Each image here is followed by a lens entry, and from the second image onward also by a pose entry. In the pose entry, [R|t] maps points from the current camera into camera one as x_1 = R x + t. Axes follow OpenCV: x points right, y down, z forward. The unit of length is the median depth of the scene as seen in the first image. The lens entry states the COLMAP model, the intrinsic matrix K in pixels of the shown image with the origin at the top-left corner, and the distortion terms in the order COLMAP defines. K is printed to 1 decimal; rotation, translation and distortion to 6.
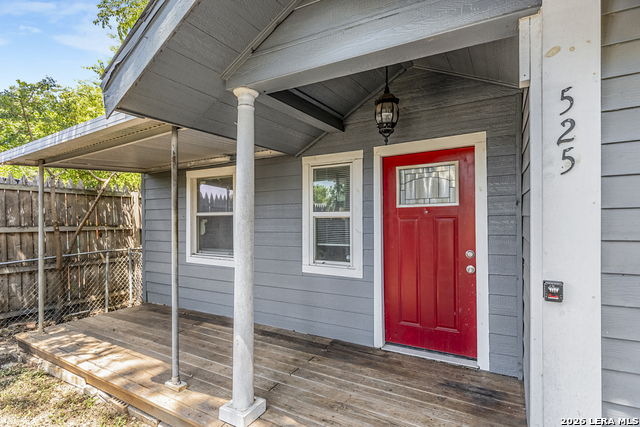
lens RADIAL K [[307.7, 0, 320.8], [0, 307.7, 224.1], [0, 0, 1]] dist [-0.000453, 0.000008]
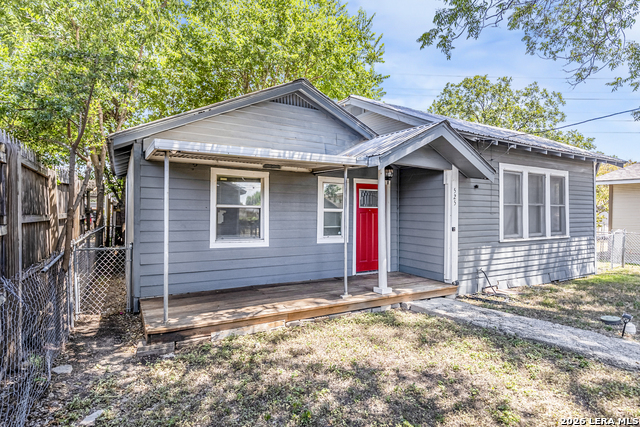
lens RADIAL K [[357.6, 0, 320.0], [0, 357.6, 213.5], [0, 0, 1]] dist [0.000807, 0.000049]
pose [[0.498816, 0.014067, 0.866594, -1.813630], [-0.002729, 0.999889, -0.014660, 0.020730], [-0.866704, 0.004948, 0.498799, 0.004228]]
